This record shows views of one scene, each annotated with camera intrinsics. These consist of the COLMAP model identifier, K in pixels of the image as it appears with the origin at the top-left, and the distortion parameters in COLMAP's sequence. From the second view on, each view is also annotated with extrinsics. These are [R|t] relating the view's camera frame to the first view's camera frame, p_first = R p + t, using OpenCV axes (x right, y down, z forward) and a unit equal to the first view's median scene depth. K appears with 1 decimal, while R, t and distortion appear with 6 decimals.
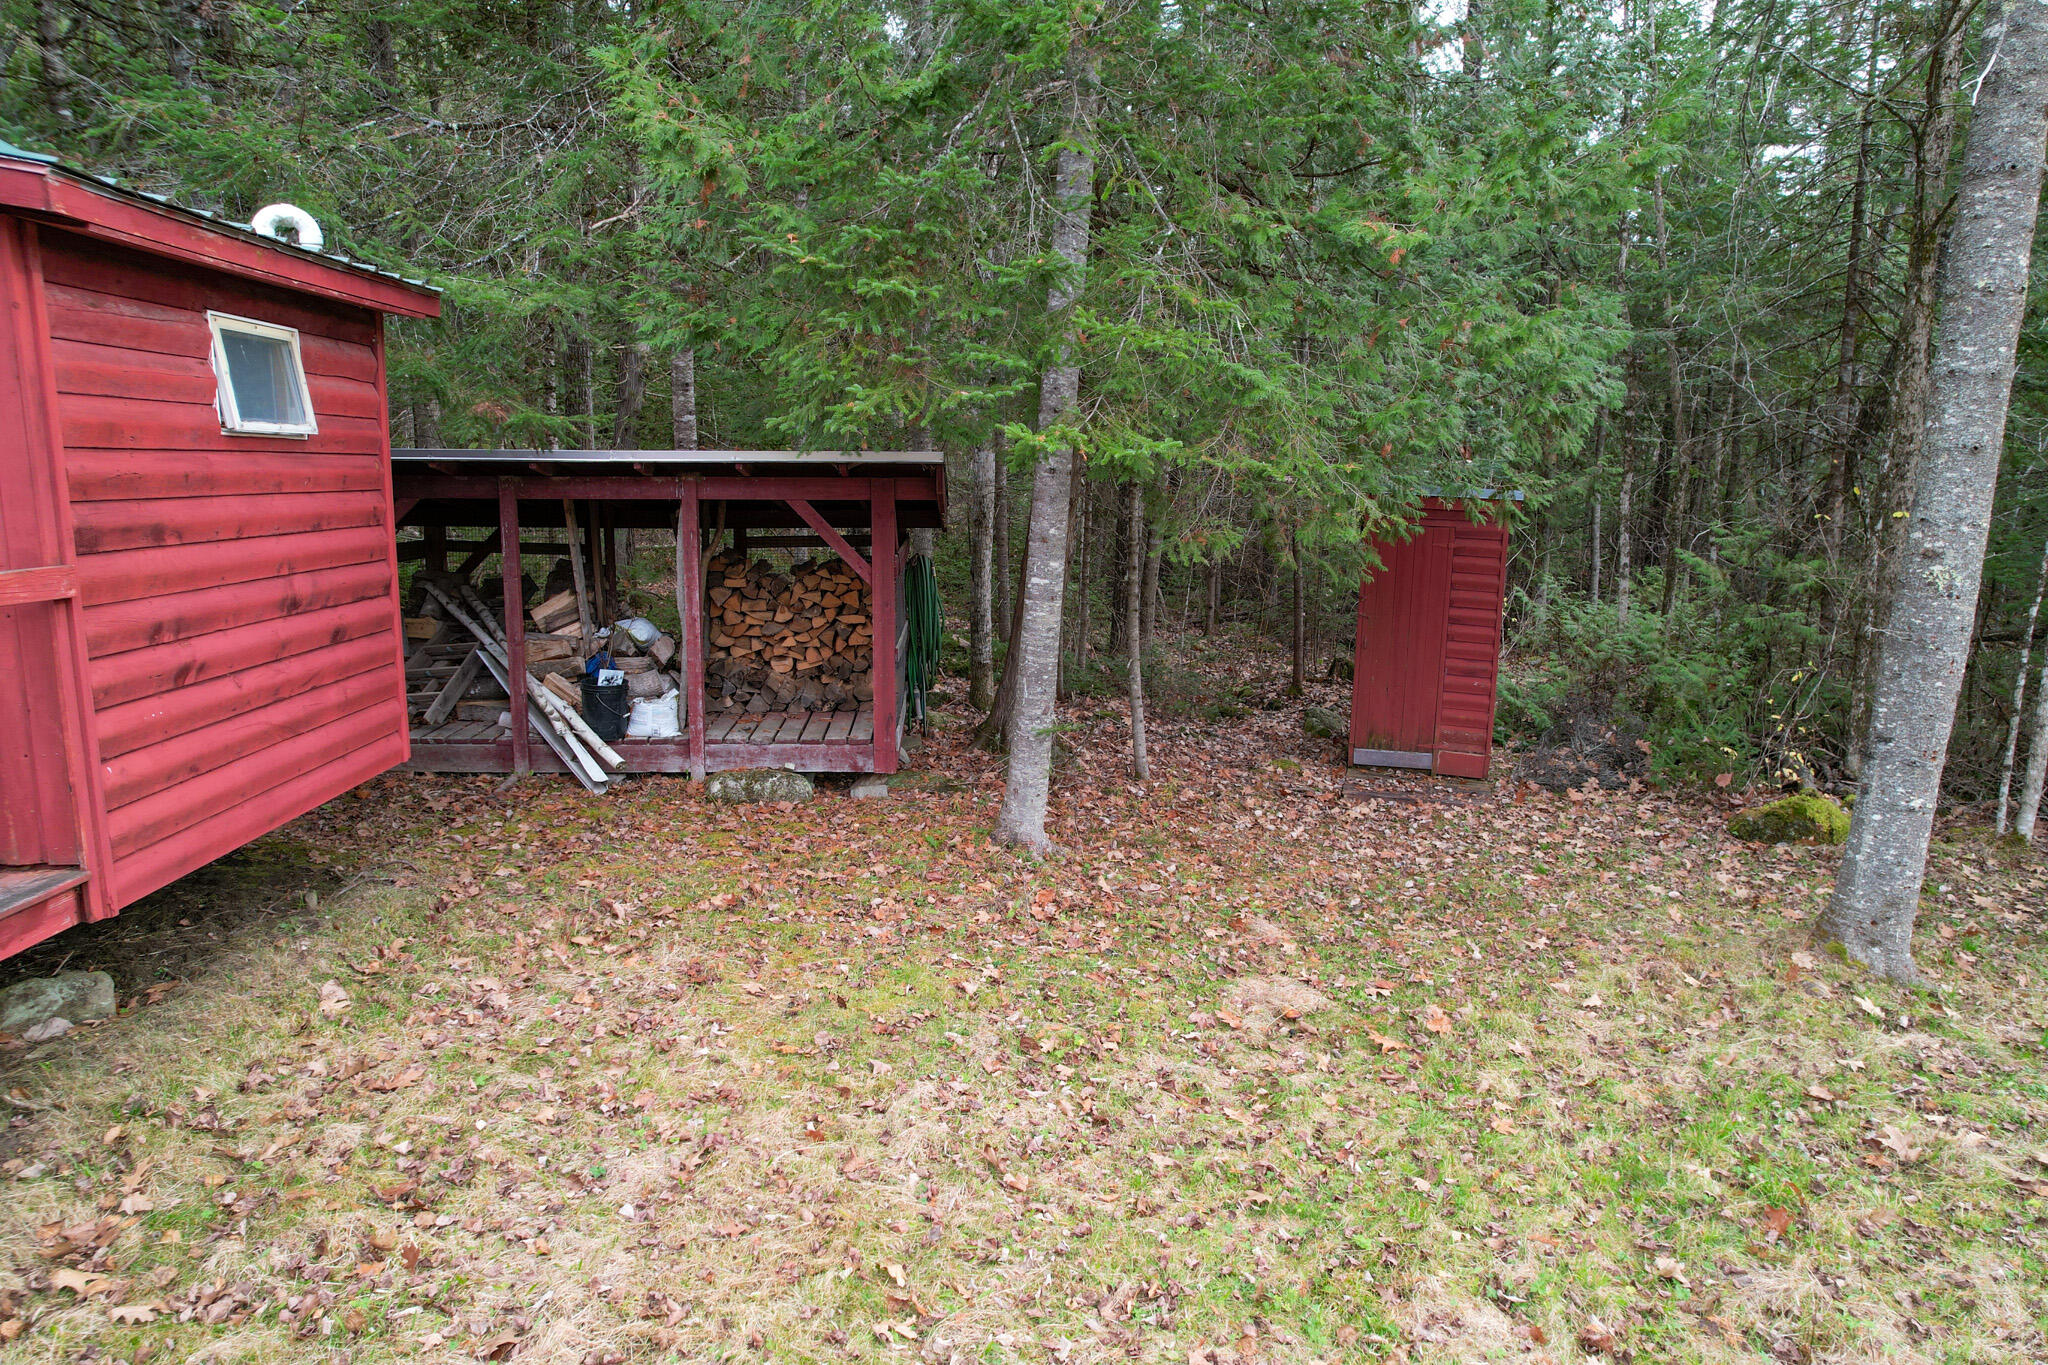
lens RADIAL K [[1299.6, 0, 1032.1], [0, 1299.6, 680.5], [0, 0, 1]] dist [-0.002826, 0.000255]
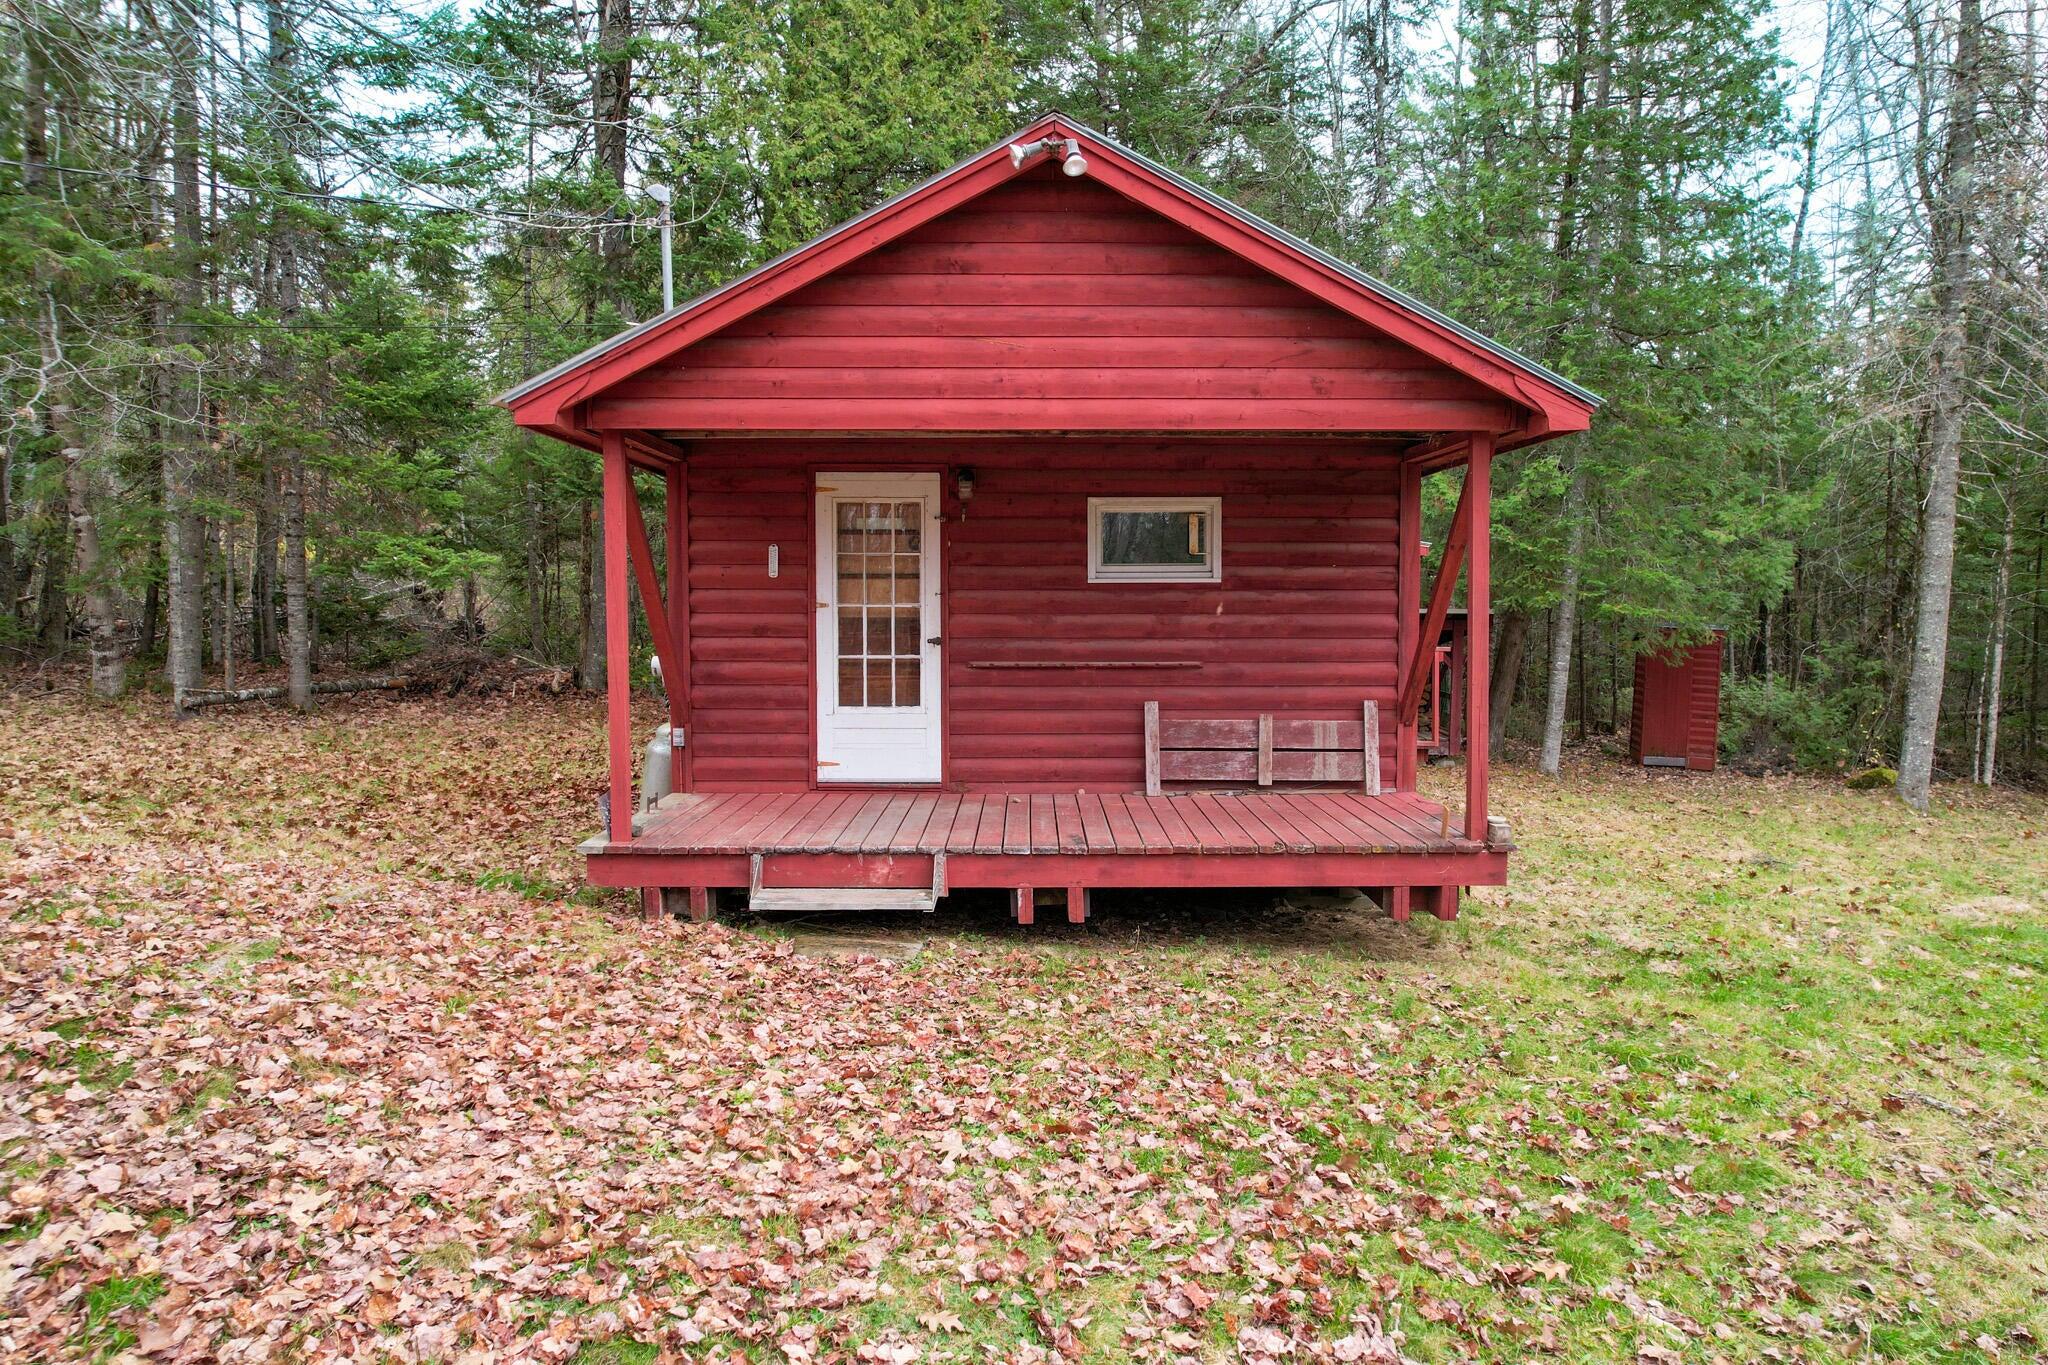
lens RADIAL K [[1299.6, 0, 1016.8], [0, 1299.6, 689.7], [0, 0, 1]] dist [-0.002826, 0.000255]
pose [[0.999335, 0.001377, -0.036448, -0.721265], [-0.004508, 0.996288, -0.085959, 0.146516], [0.036194, 0.086066, 0.995632, -1.144717]]
